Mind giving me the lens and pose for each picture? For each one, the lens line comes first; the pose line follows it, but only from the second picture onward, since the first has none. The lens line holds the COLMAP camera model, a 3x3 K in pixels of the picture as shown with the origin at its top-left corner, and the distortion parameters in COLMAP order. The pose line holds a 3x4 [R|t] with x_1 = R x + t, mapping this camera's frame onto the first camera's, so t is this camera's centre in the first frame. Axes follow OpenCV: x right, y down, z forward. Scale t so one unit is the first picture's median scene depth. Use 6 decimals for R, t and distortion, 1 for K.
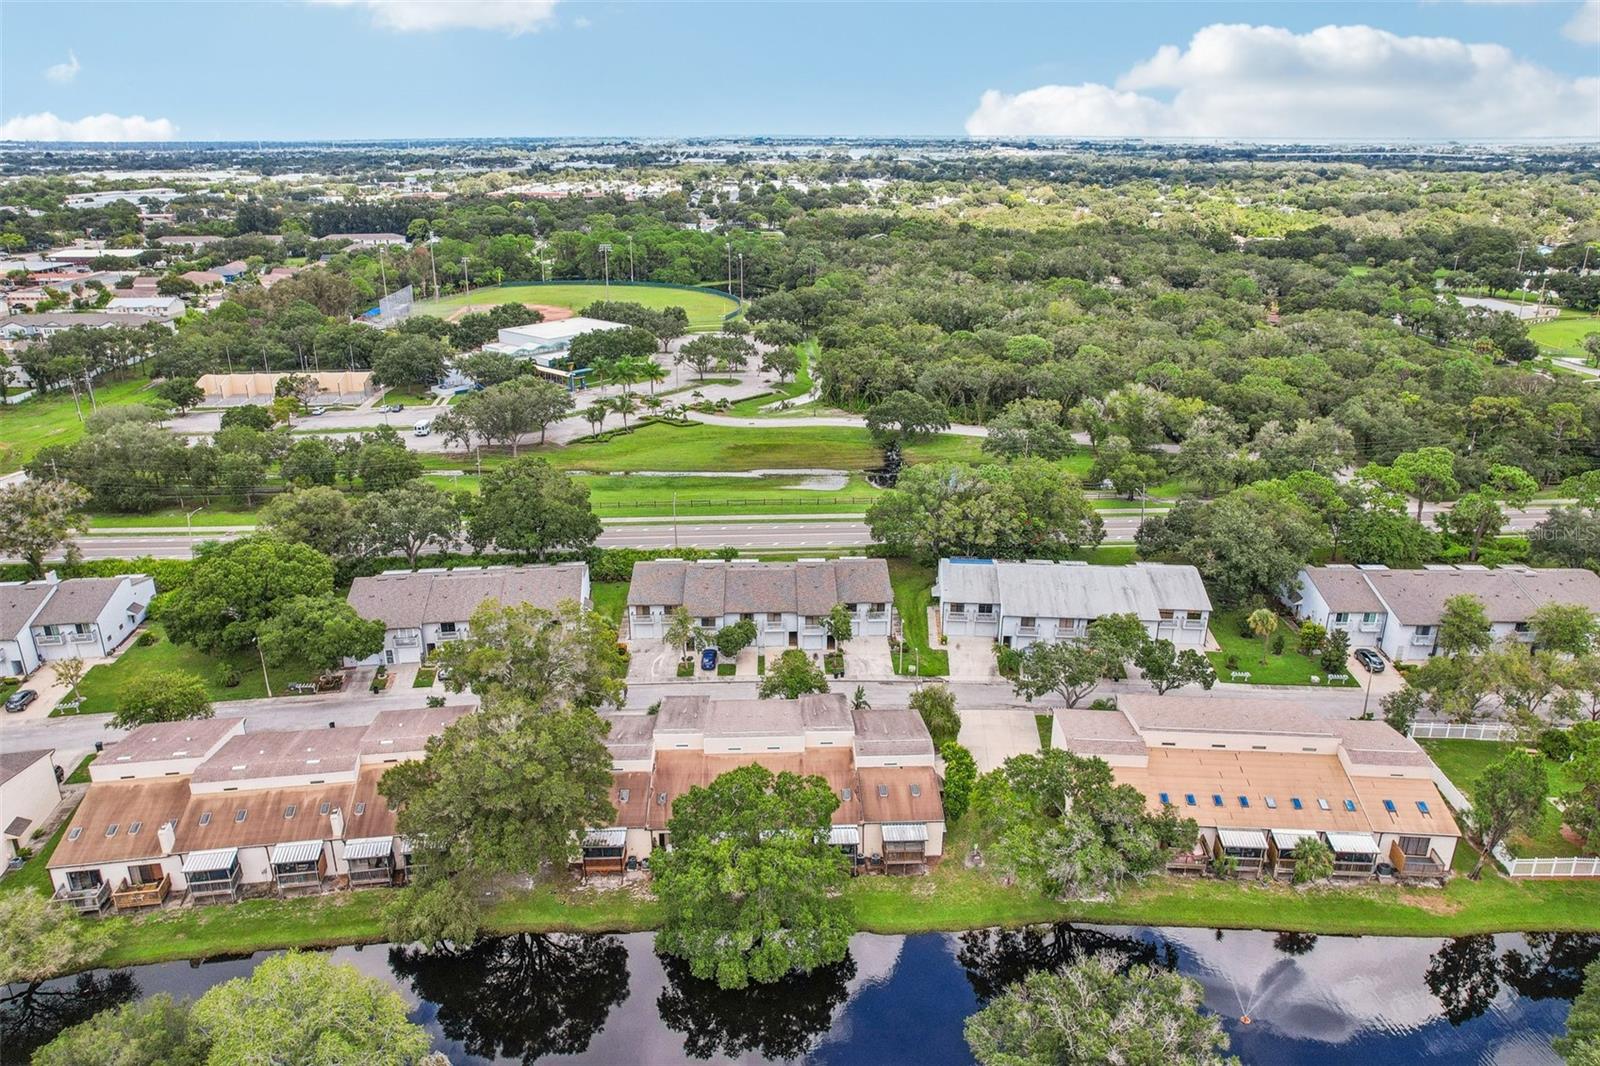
lens RADIAL K [[1052.0, 0, 800.0], [0, 1052.0, 533.0], [0, 0, 1]] dist [-0.074496, 0.047512]
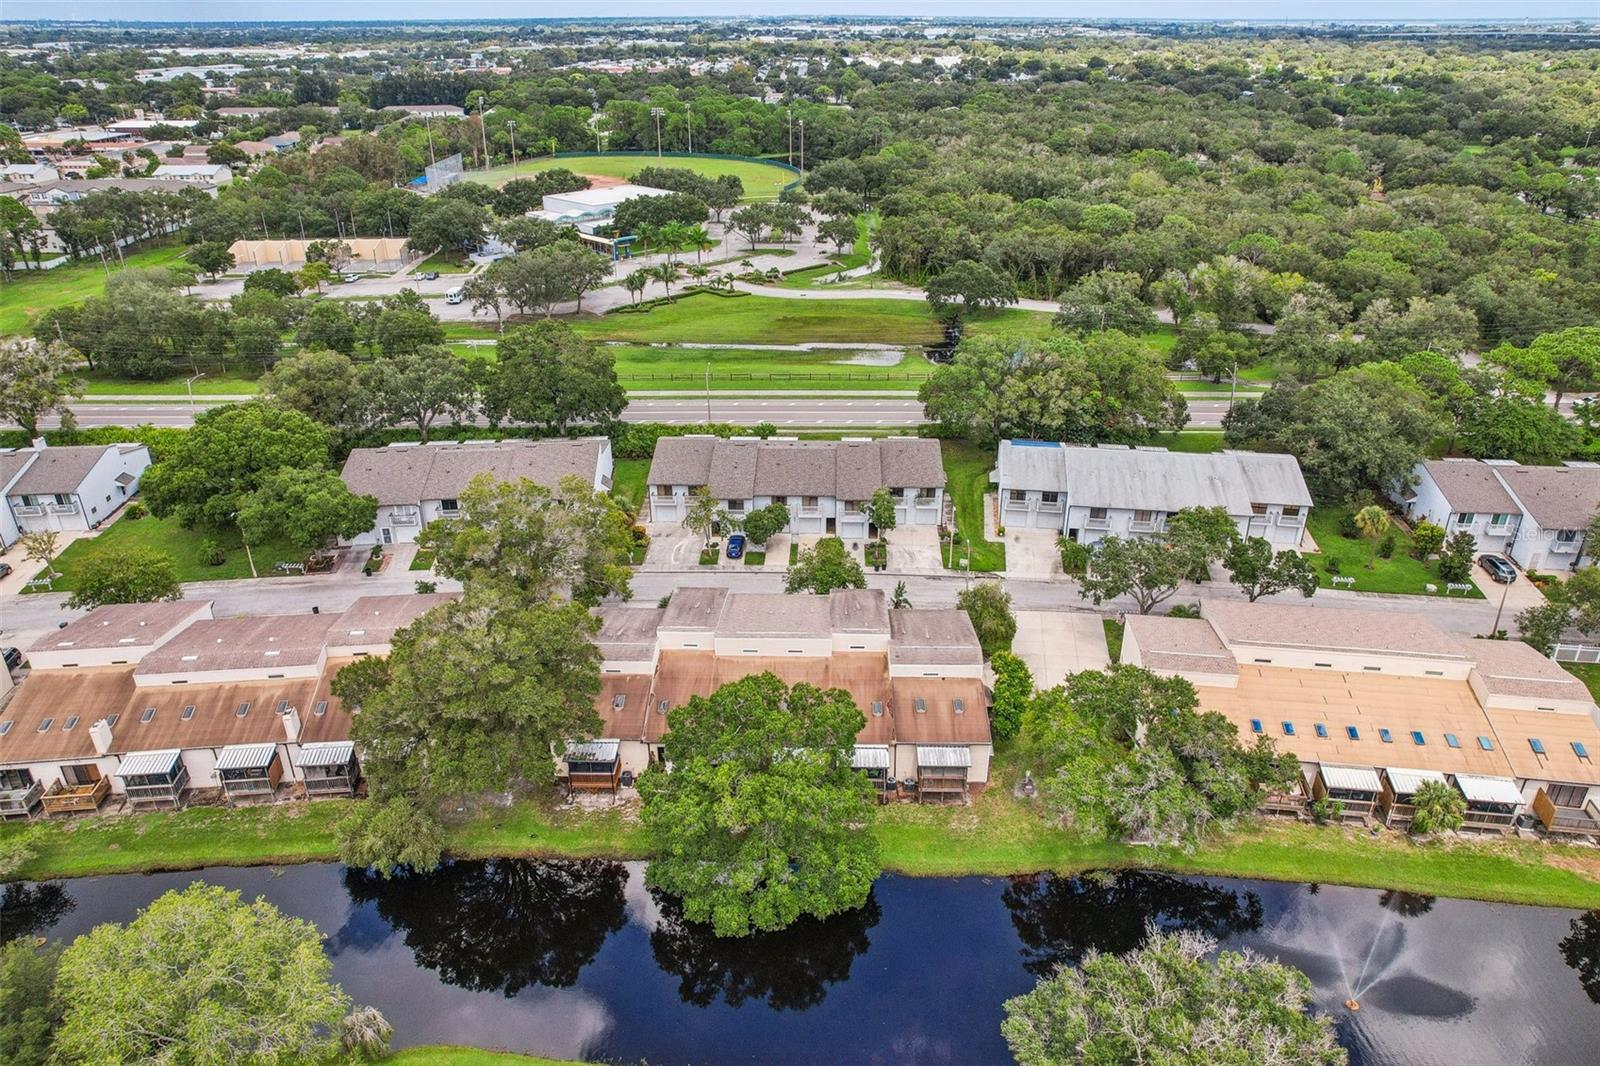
lens RADIAL K [[1019.1, 0, 800.0], [0, 1019.1, 533.0], [0, 0, 1]] dist [-0.061643, 0.067698]
pose [[0.997692, 0.024298, -0.063401, 0.020449], [-0.017337, 0.993987, 0.108121, 0.012393], [0.065647, -0.106772, 0.992114, 0.125929]]
